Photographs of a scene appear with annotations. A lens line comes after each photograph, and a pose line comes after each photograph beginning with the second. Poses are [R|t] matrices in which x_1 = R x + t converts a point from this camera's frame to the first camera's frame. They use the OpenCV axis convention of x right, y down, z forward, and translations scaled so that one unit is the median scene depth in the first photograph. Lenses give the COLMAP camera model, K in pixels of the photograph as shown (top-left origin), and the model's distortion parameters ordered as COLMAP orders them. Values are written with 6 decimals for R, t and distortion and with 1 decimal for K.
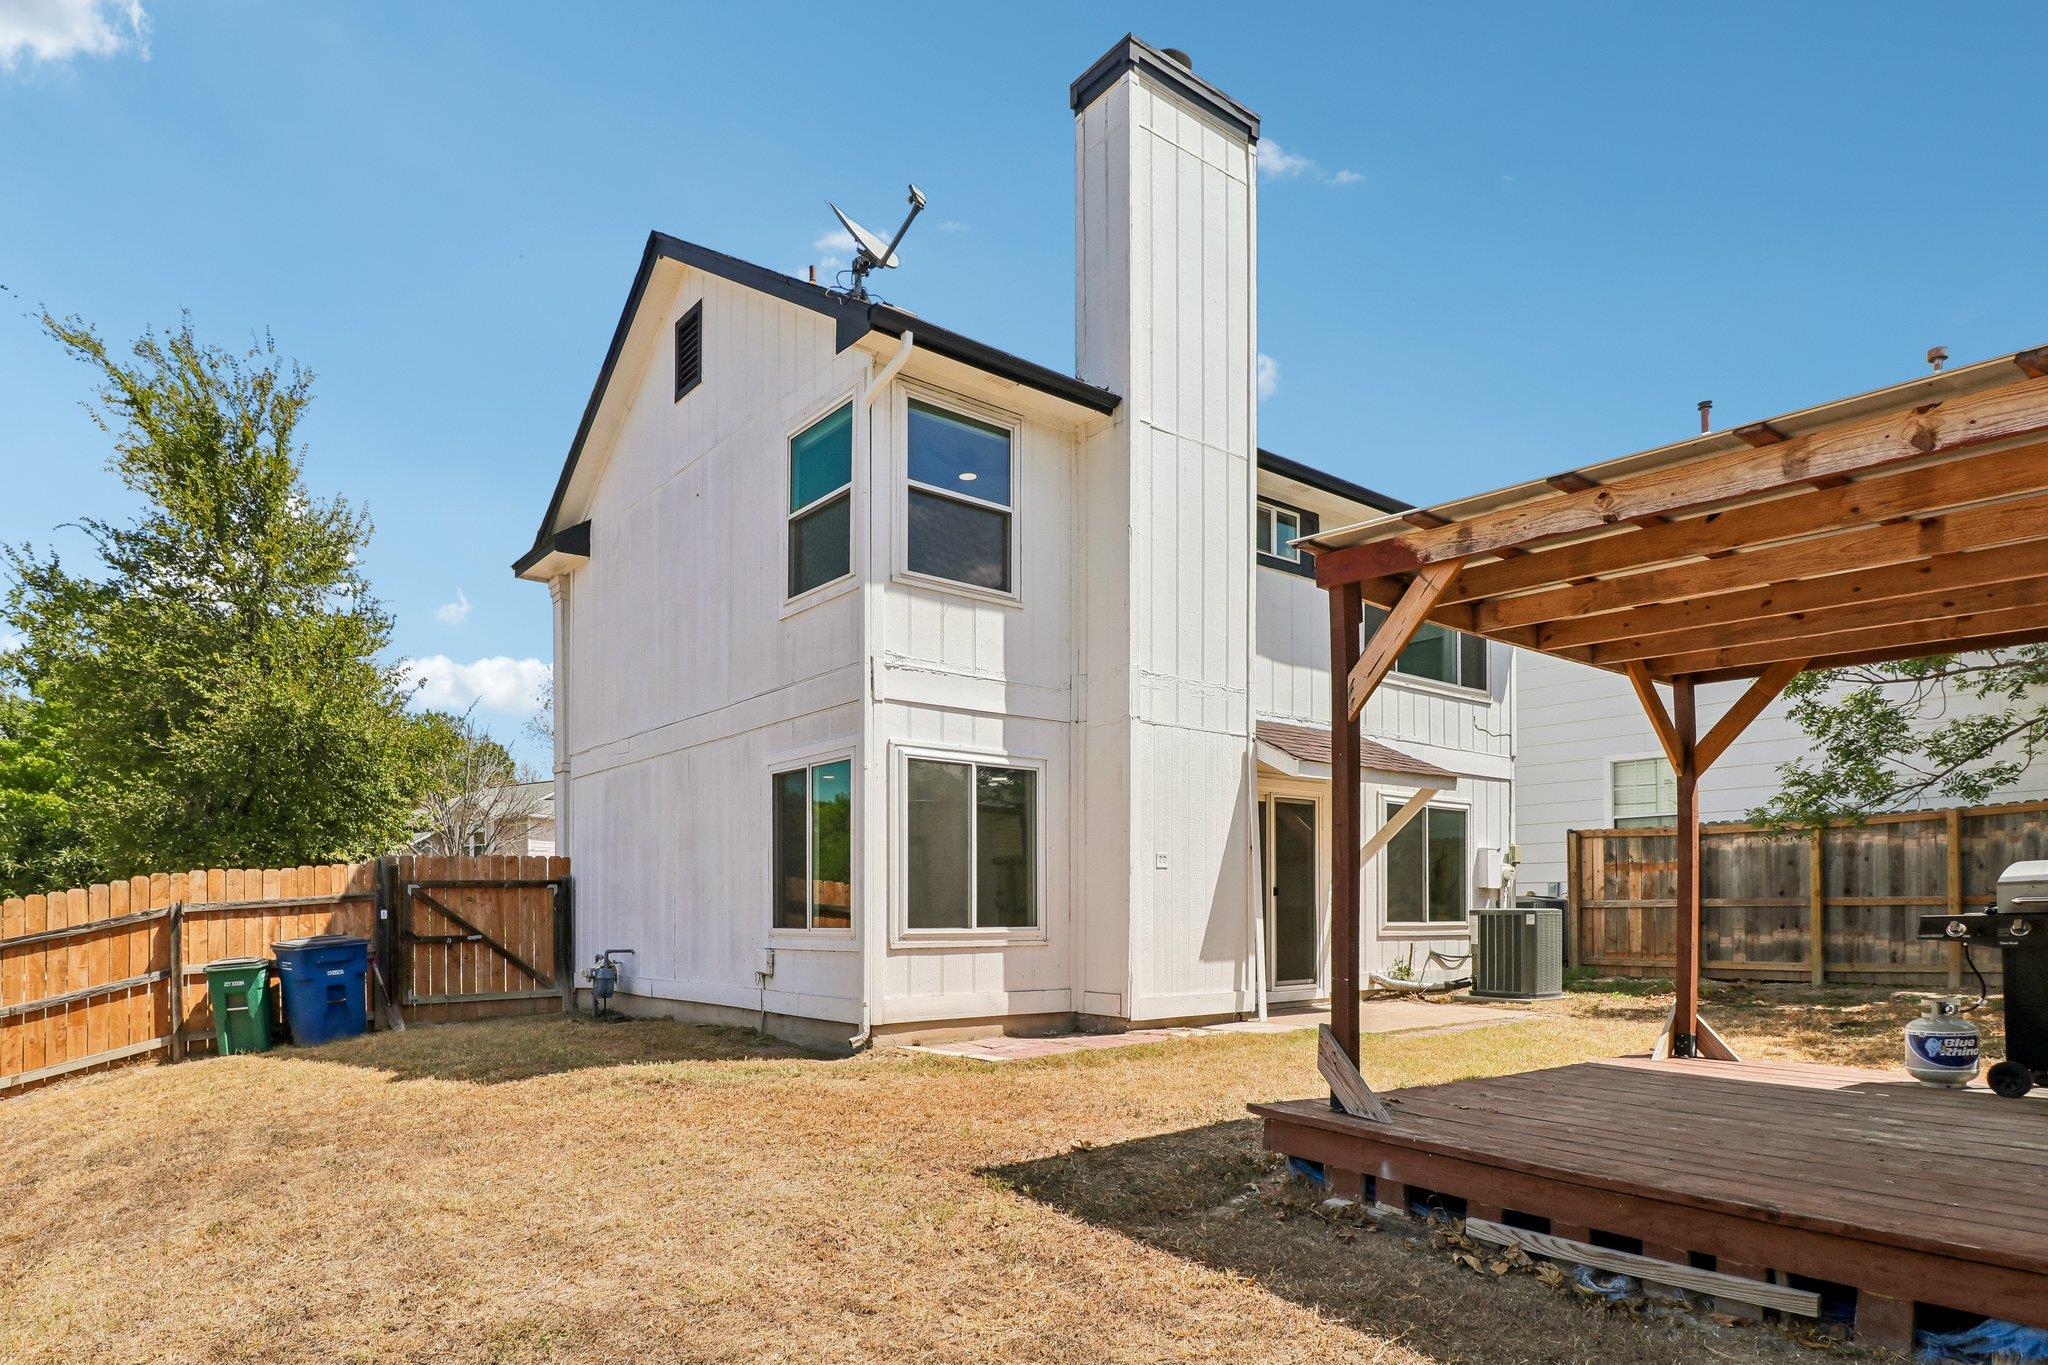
lens RADIAL K [[1200.8, 0, 1034.5], [0, 1200.8, 899.3], [0, 0, 1]] dist [0.003038, -0.001328]
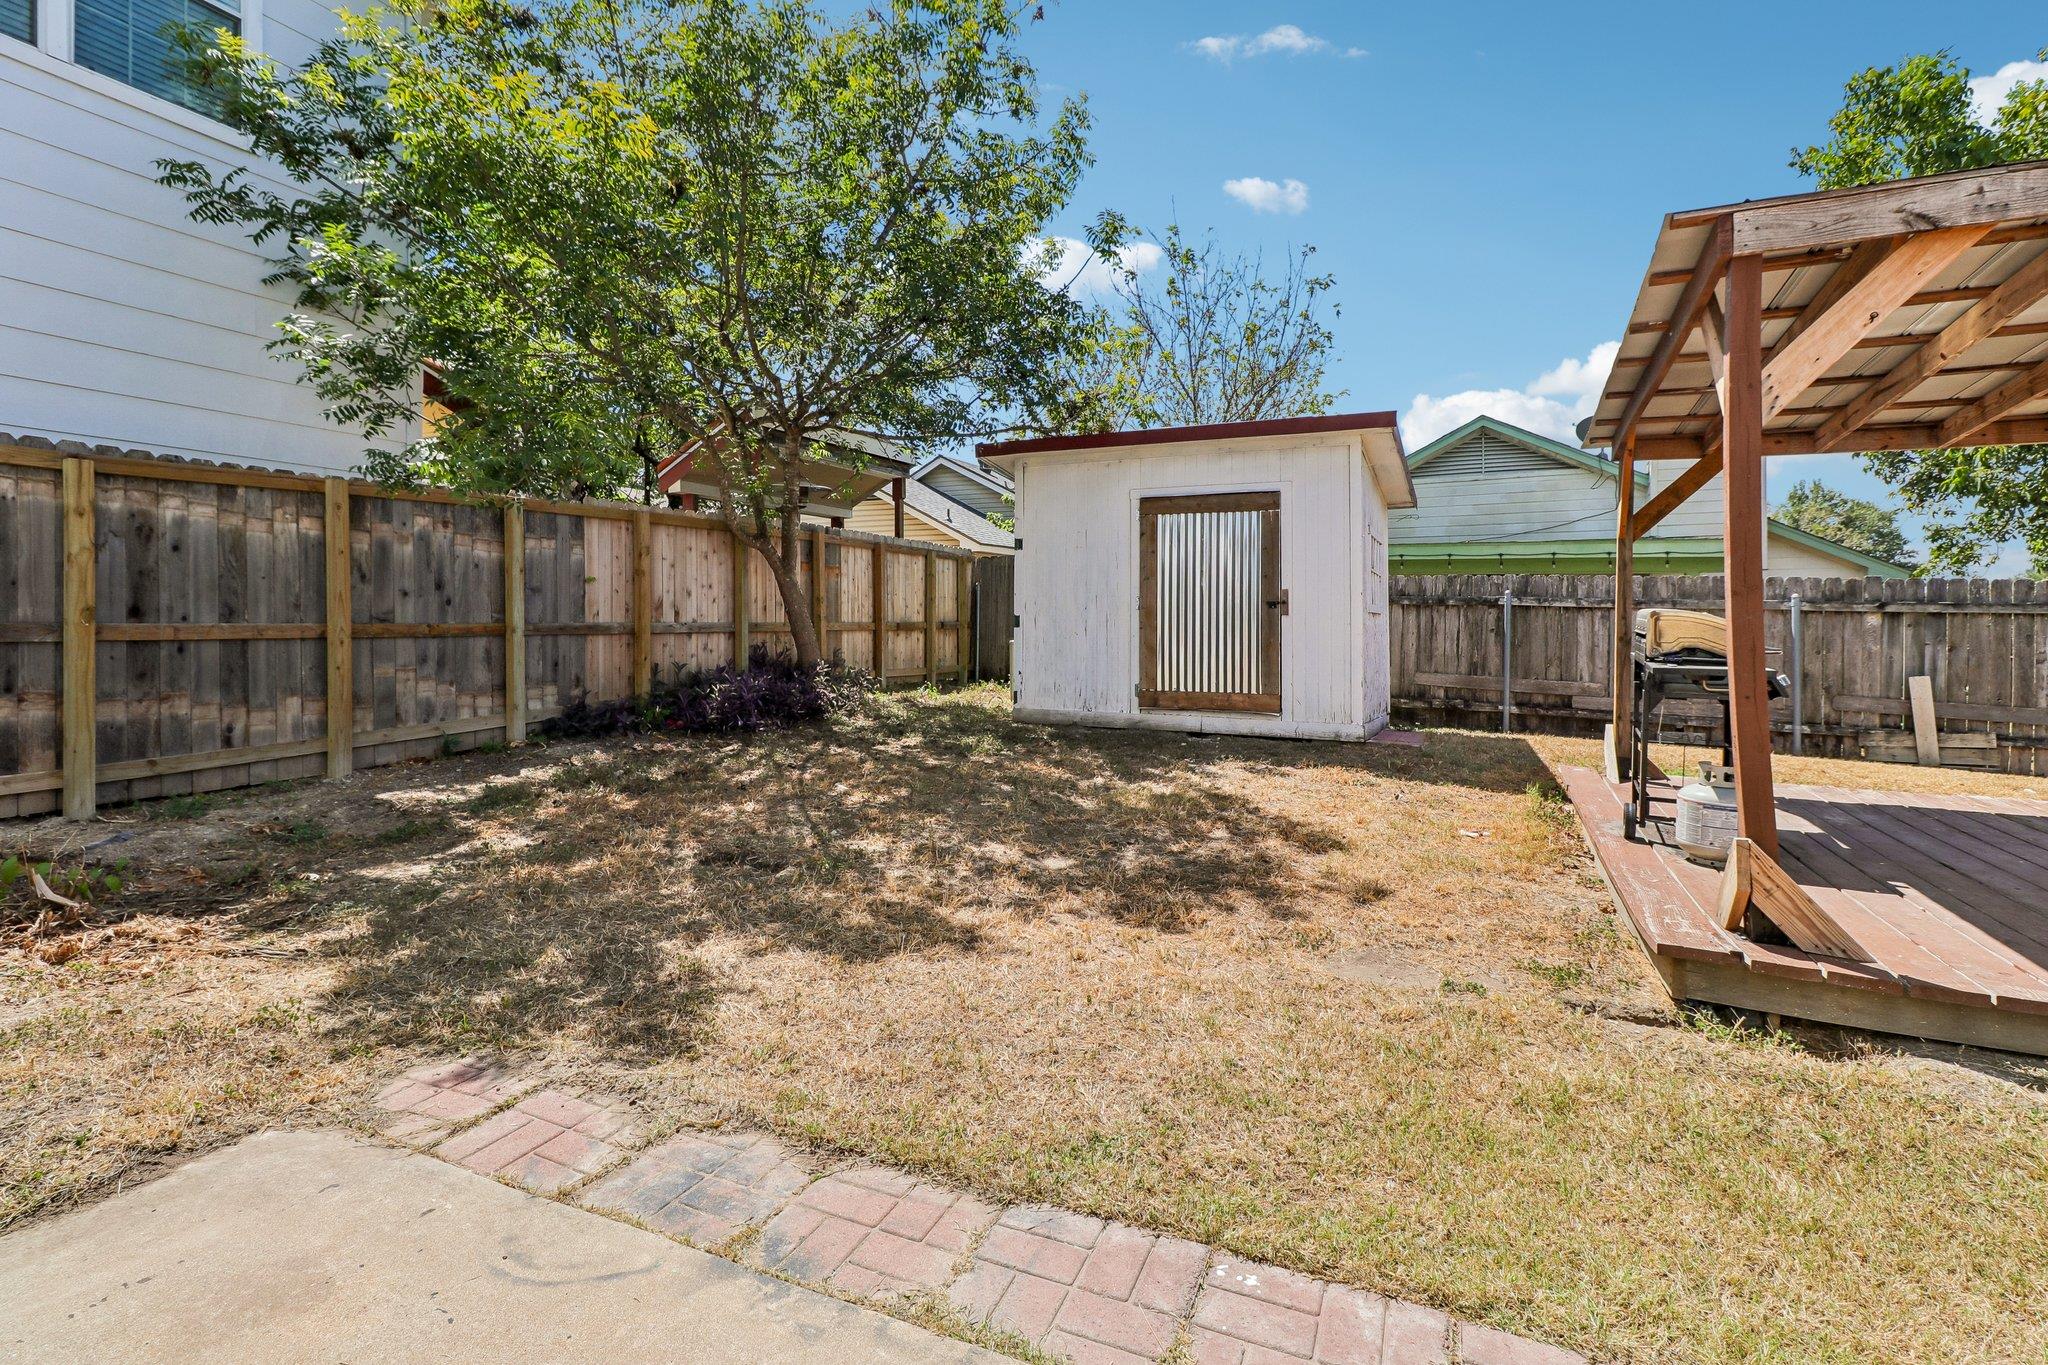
lens RADIAL K [[949.5, 0, 1030.3], [0, 949.5, 628.5], [0, 0, 1]] dist [0.006414, -0.003367]
pose [[-0.449004, -0.007968, 0.893494, 0.188279], [-0.015418, 0.999880, 0.001169, -0.006325], [-0.893397, -0.013251, -0.449074, 0.923189]]
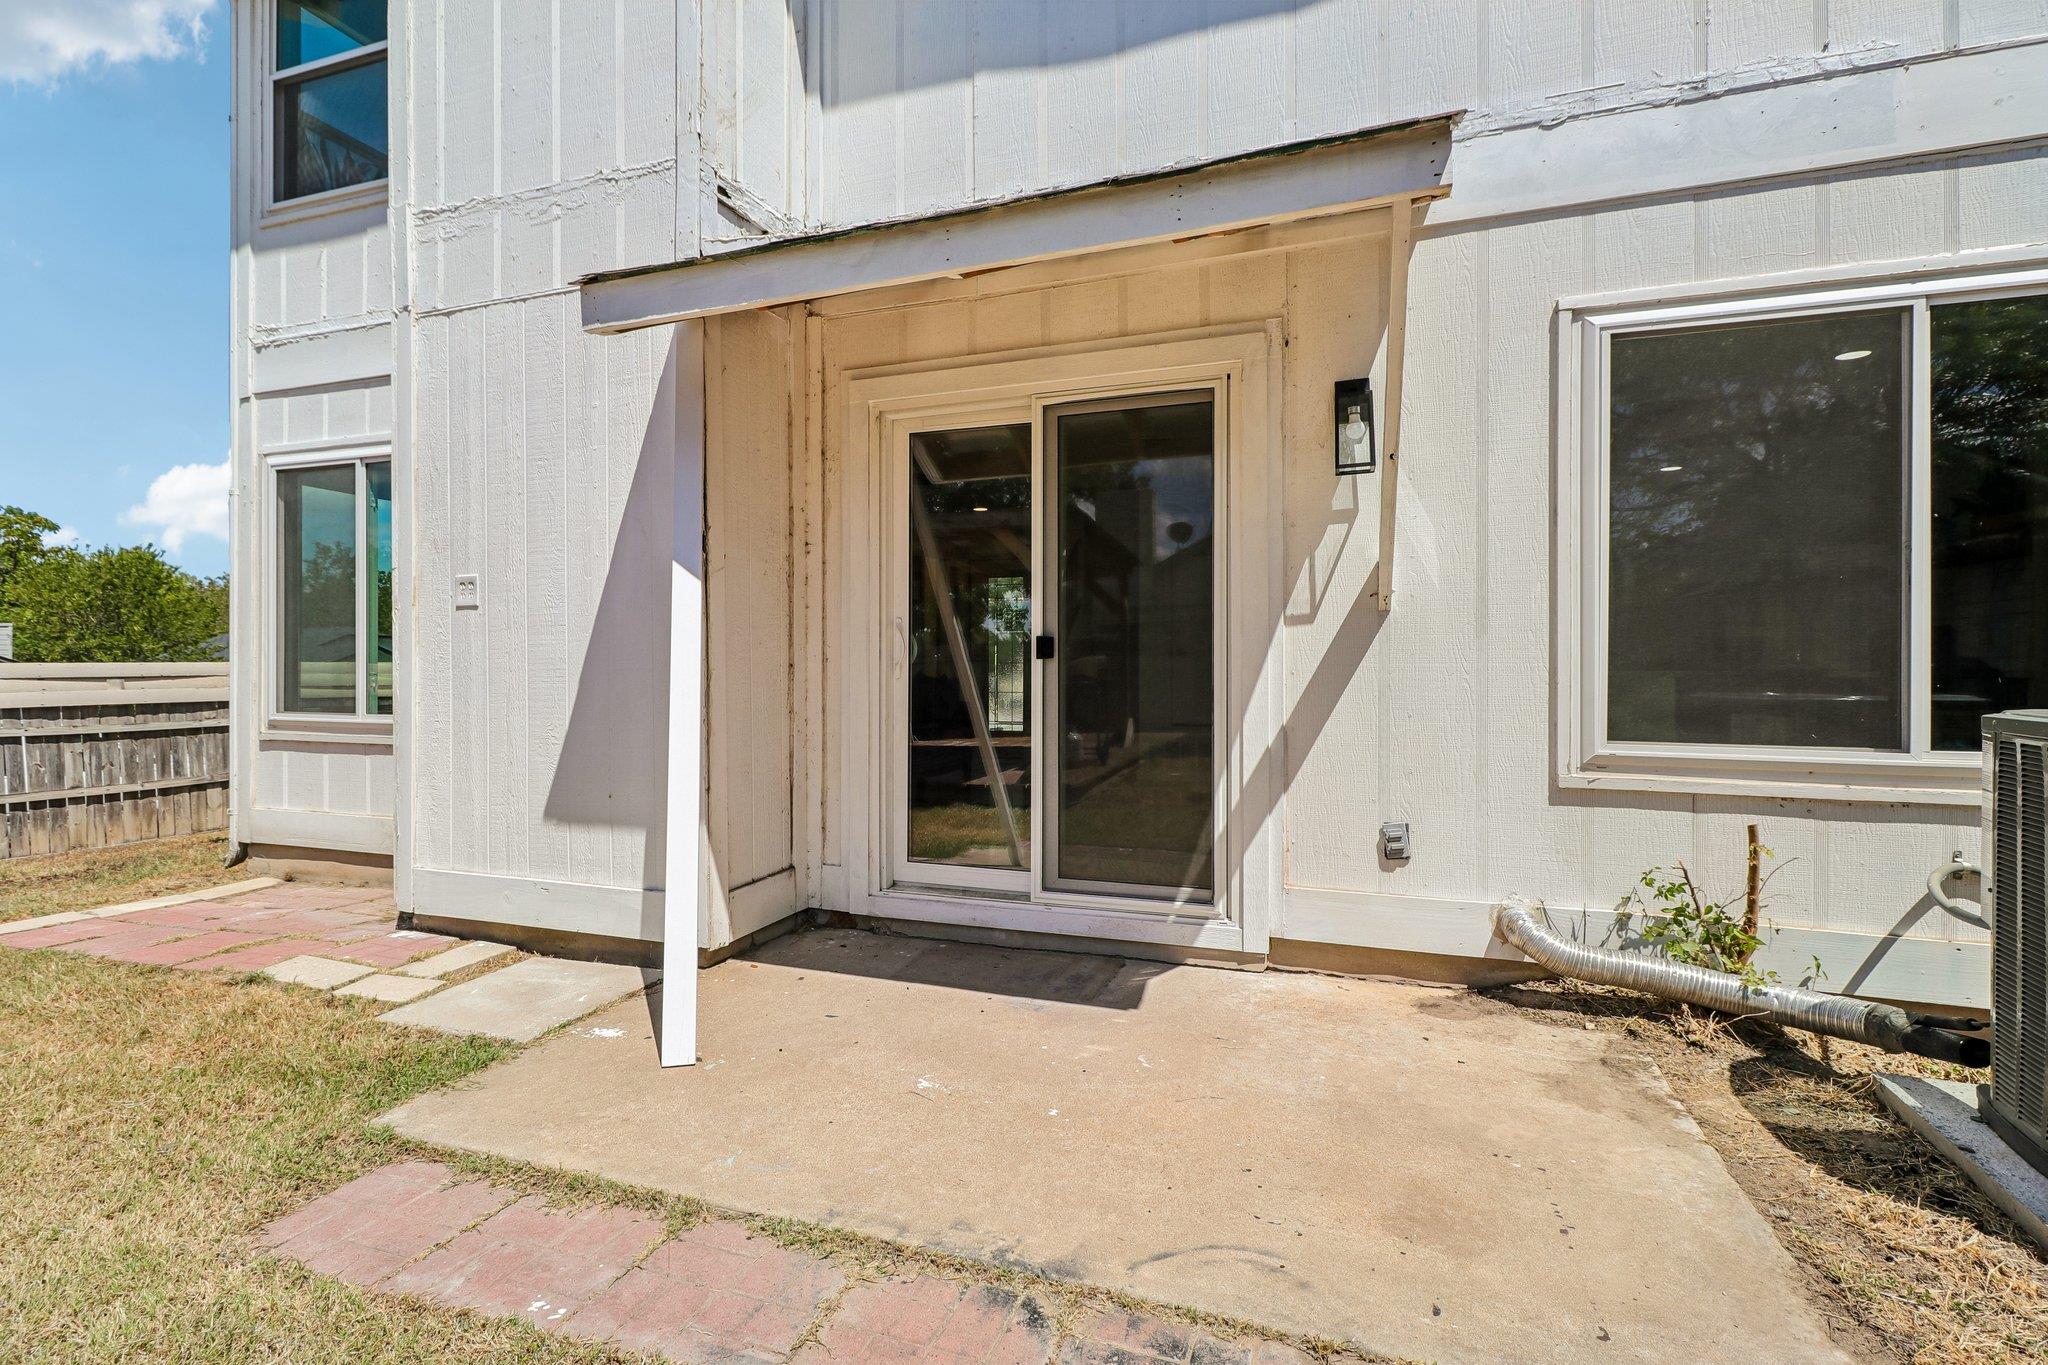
lens RADIAL K [[949.5, 0, 1037.2], [0, 949.5, 665.1], [0, 0, 1]] dist [0.006414, -0.003367]
pose [[0.513254, 0.000198, -0.858236, 0.452037], [0.006484, 0.999971, 0.004108, -0.001947], [0.858212, -0.007674, 0.513238, 0.820477]]
